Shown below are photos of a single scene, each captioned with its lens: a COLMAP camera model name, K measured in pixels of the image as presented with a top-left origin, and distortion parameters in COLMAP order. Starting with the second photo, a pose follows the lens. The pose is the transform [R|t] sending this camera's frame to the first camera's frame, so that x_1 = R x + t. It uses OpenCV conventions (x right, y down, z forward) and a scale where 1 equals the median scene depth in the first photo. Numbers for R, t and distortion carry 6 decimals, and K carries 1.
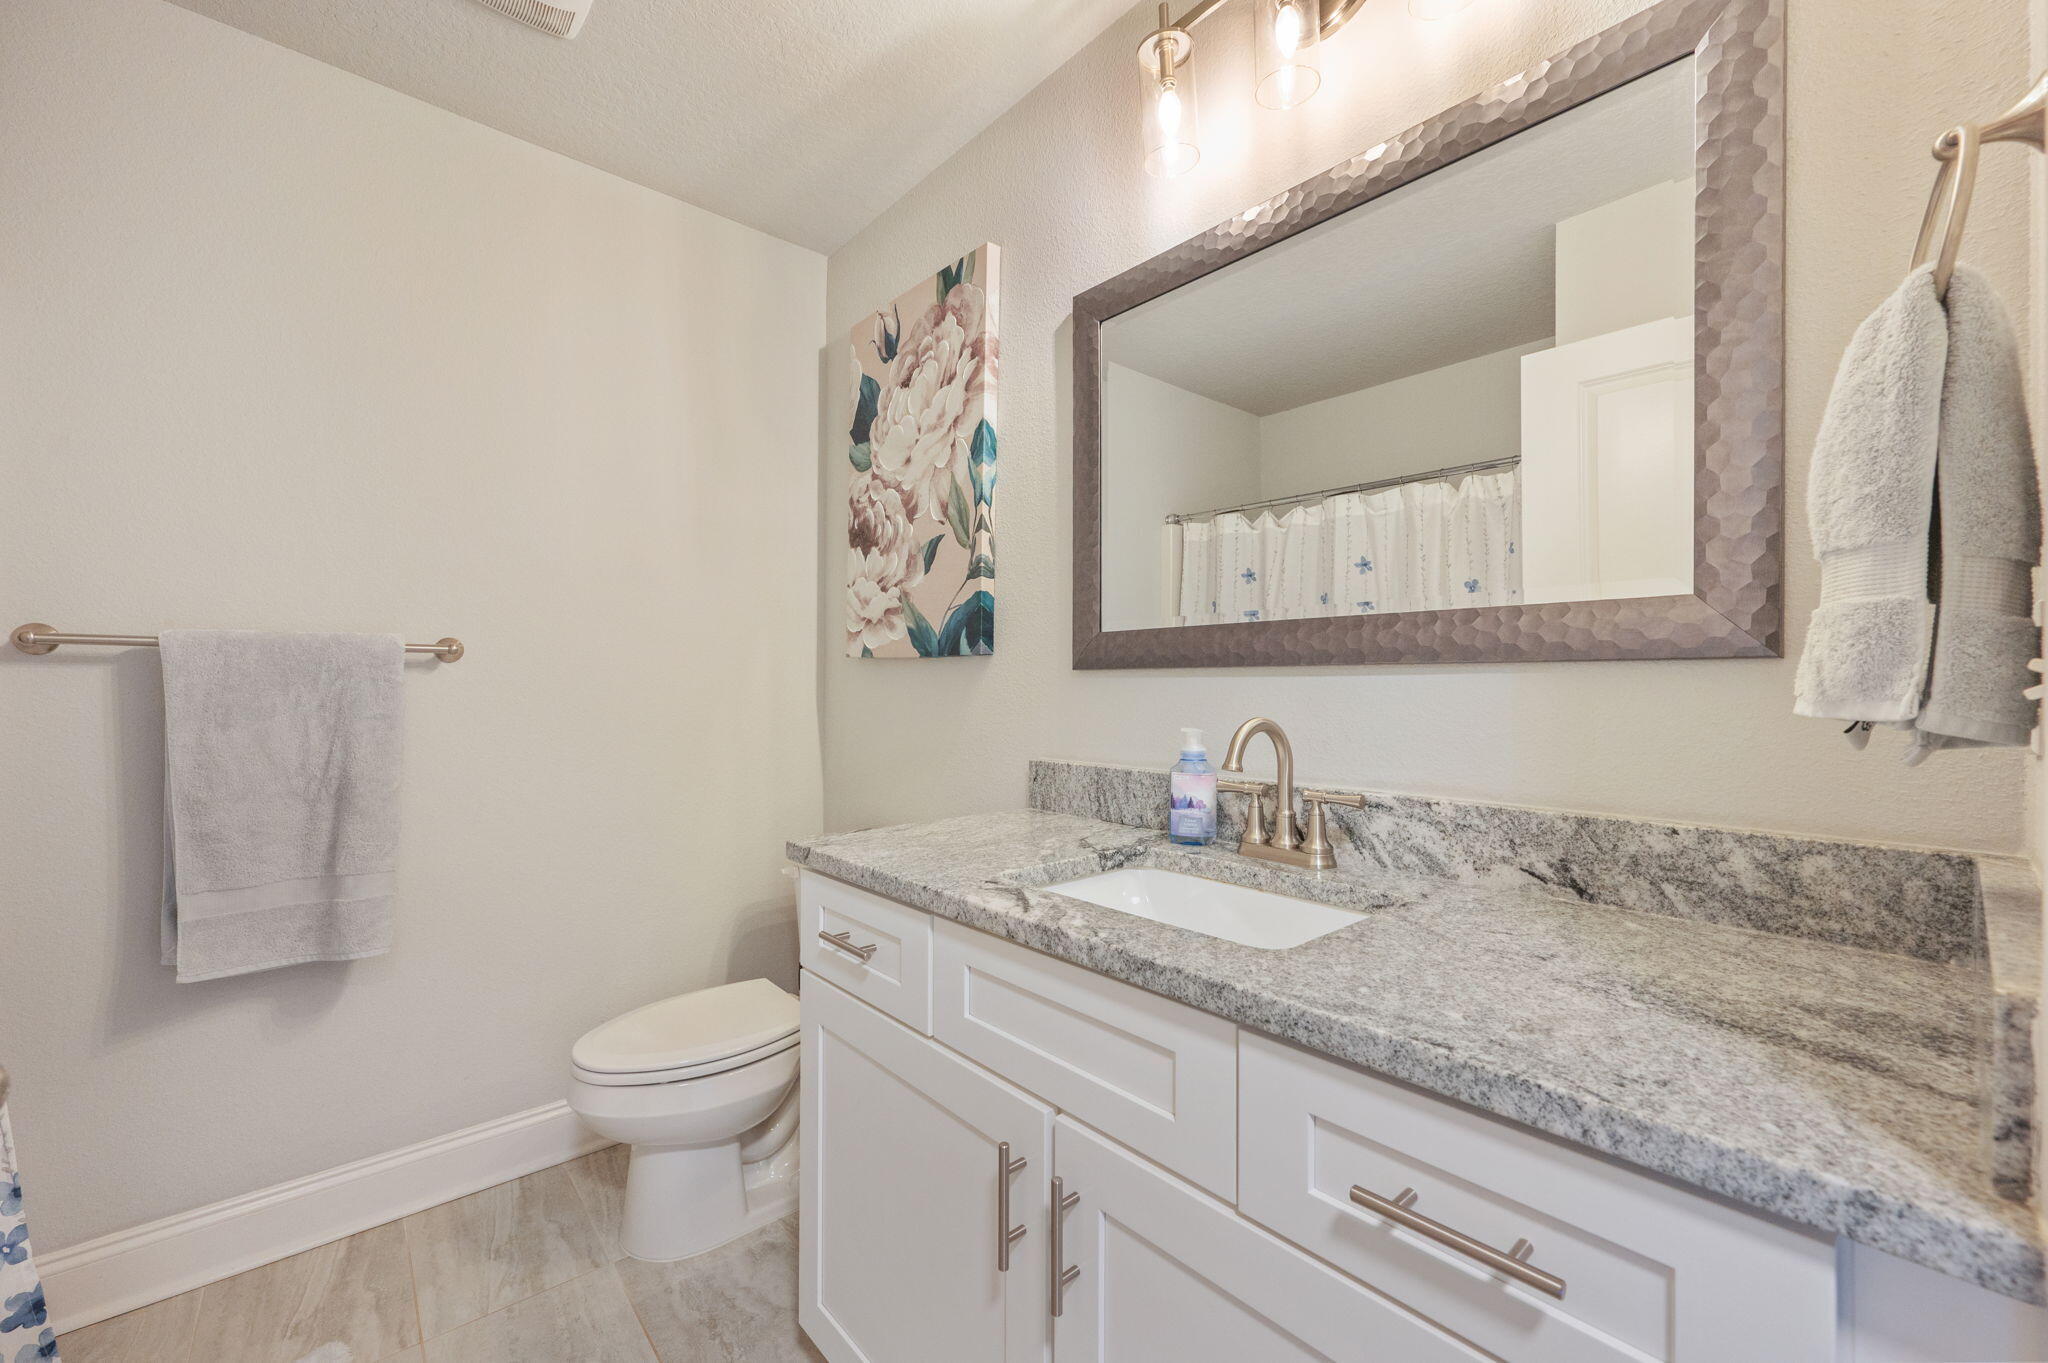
lens RADIAL K [[811.6, 0, 1031.0], [0, 811.6, 666.2], [0, 0, 1]] dist [-0.000792, 0.000021]
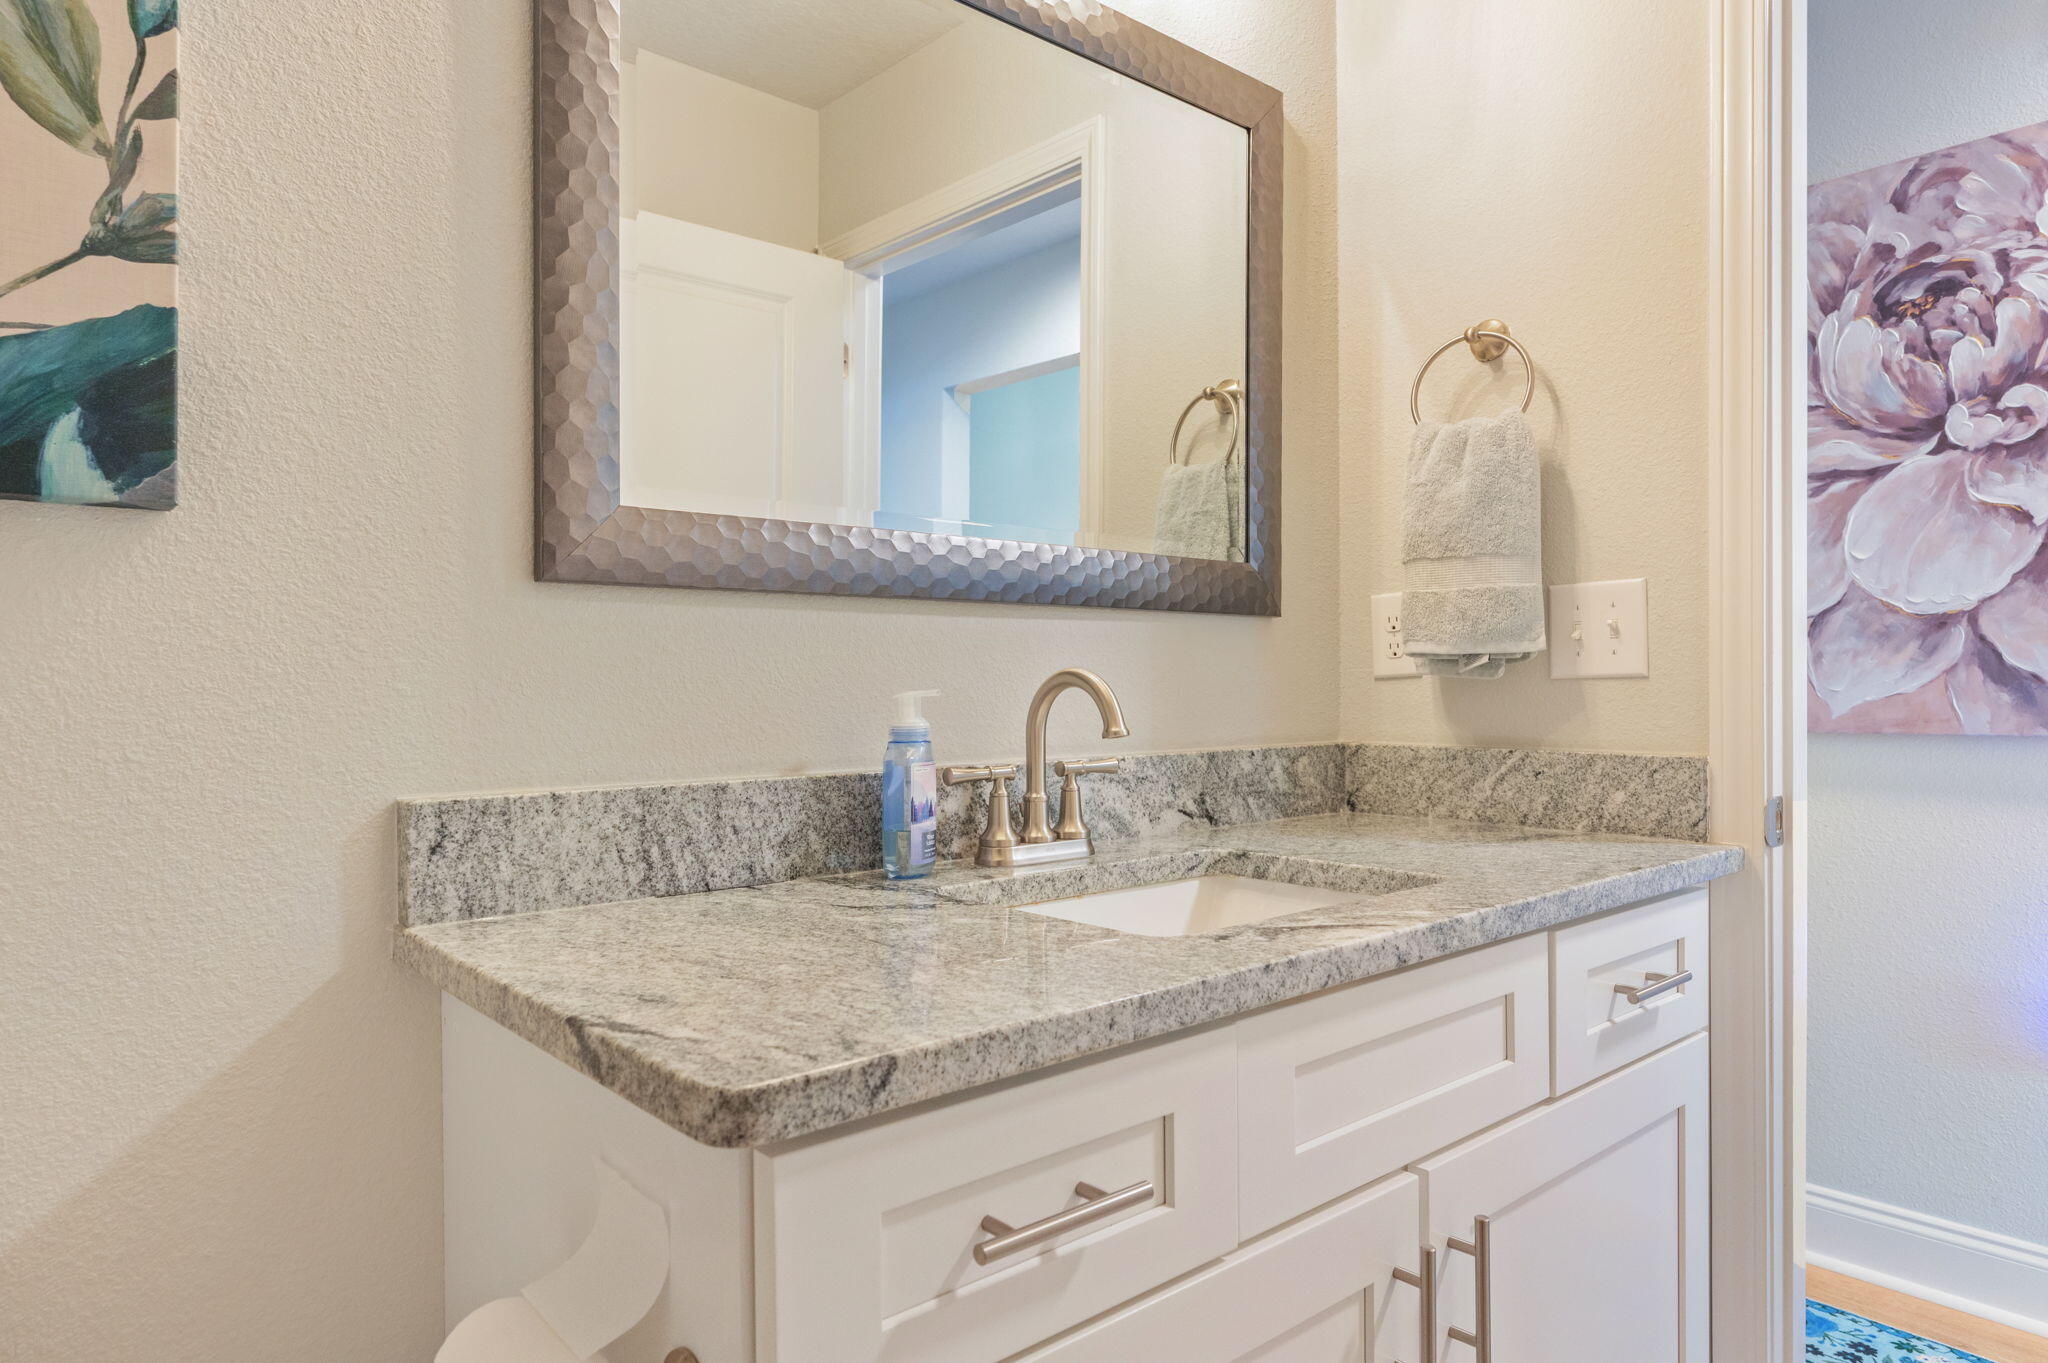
lens RADIAL K [[1229.7, 0, 1024.0], [0, 1229.7, 681.5], [0, 0, 1]] dist [-0.008981, -0.001645]
pose [[0.021669, -0.002960, 0.999761, -0.927314], [-0.019338, 0.999807, 0.003379, 0.080160], [-0.999578, -0.019406, 0.021607, 1.115831]]
